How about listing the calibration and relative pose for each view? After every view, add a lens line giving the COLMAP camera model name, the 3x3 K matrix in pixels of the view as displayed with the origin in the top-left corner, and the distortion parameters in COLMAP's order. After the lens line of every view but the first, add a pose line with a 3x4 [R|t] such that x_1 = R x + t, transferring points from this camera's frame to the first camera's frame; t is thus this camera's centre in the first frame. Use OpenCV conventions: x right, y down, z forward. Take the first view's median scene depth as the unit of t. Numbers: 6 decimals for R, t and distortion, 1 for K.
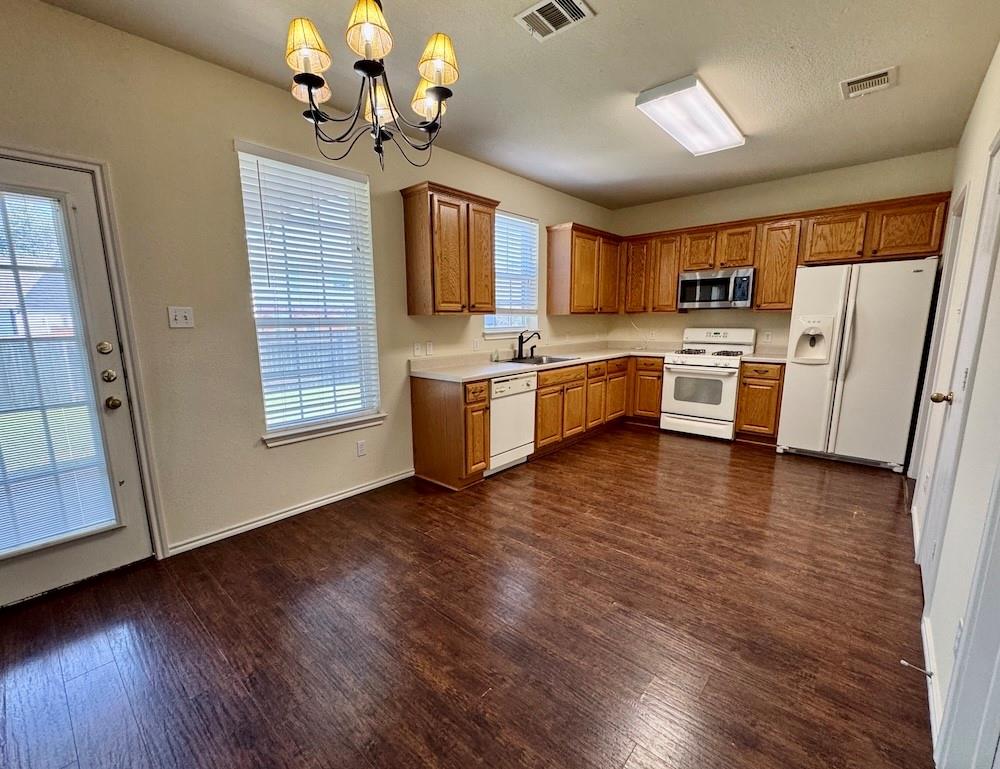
lens RADIAL K [[442.0, 0, 481.9], [0, 442.0, 399.8], [0, 0, 1]] dist [-0.003244, 0.001254]
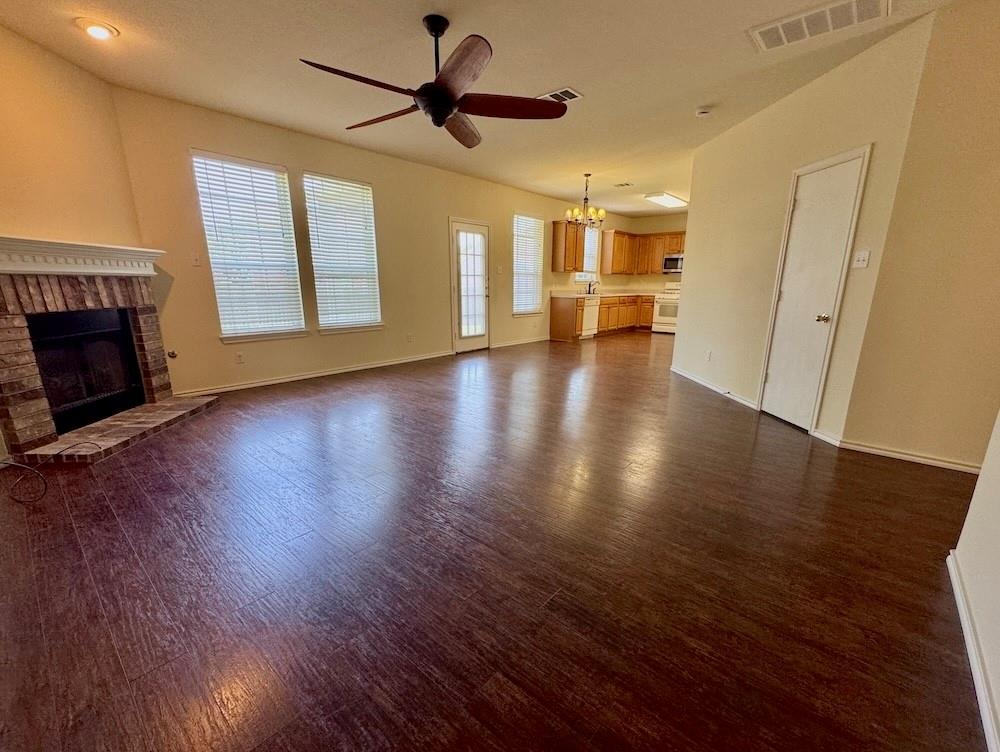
lens RADIAL K [[434.0, 0, 512.6], [0, 434.0, 403.5], [0, 0, 1]] dist [0.002410, -0.000075]
pose [[0.998916, 0.005184, 0.046263, -0.428484], [-0.009153, 0.996254, 0.085986, 0.293052], [-0.045644, -0.086316, 0.995222, -1.284987]]
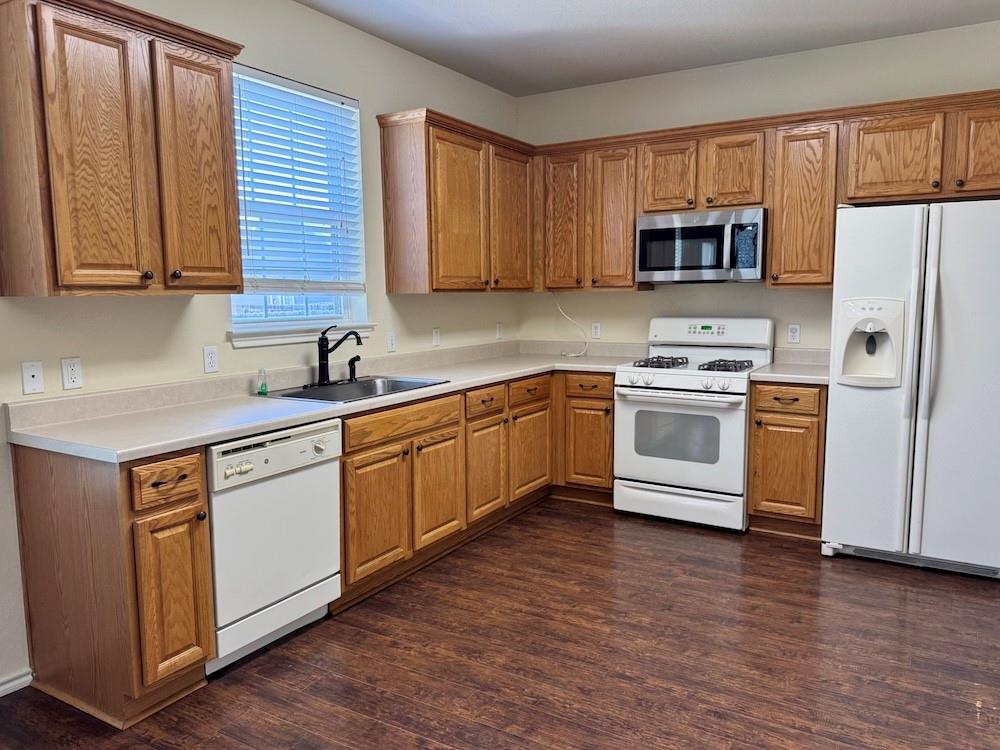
lens RADIAL K [[737.4, 0, 500.3], [0, 737.4, 382.3], [0, 0, 1]] dist [0.043576, -0.050620]
pose [[0.980377, -0.020690, 0.196042, 0.130559], [0.032378, 0.997872, -0.056603, -0.049707], [-0.194454, 0.061839, 0.978960, 0.206815]]
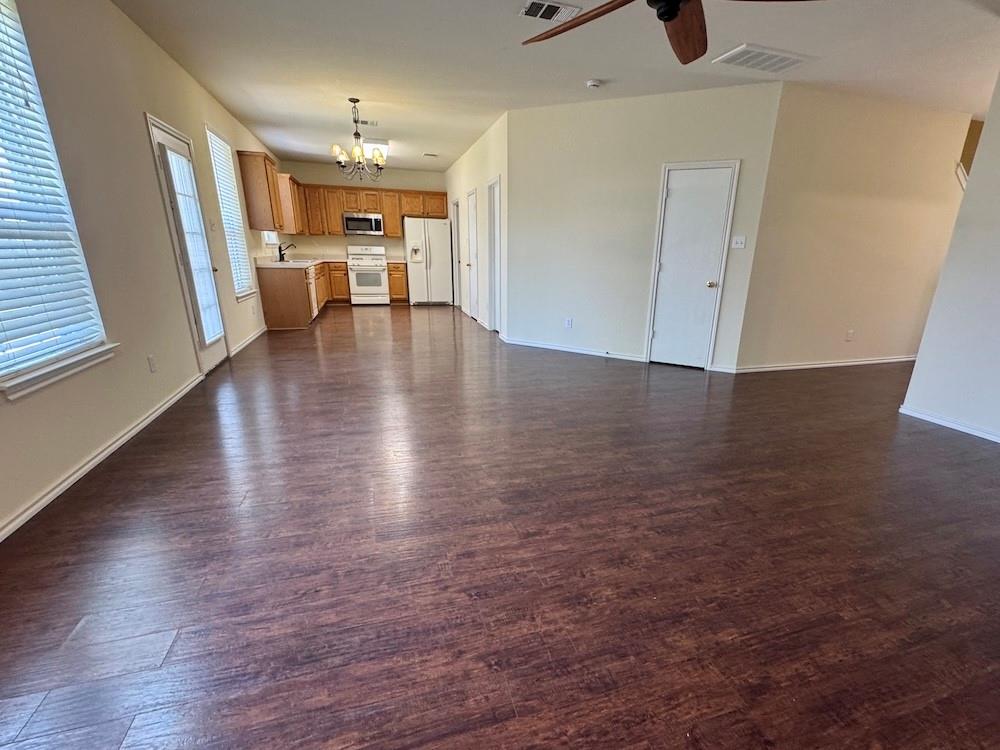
lens RADIAL K [[447.5, 0, 535.2], [0, 447.5, 397.3], [0, 0, 1]] dist [-0.000394, -0.000100]
pose [[0.476433, -0.251506, 0.842470, -1.064583], [0.130993, 0.967823, 0.214848, 0.172080], [-0.869398, 0.007997, 0.494048, -0.653009]]
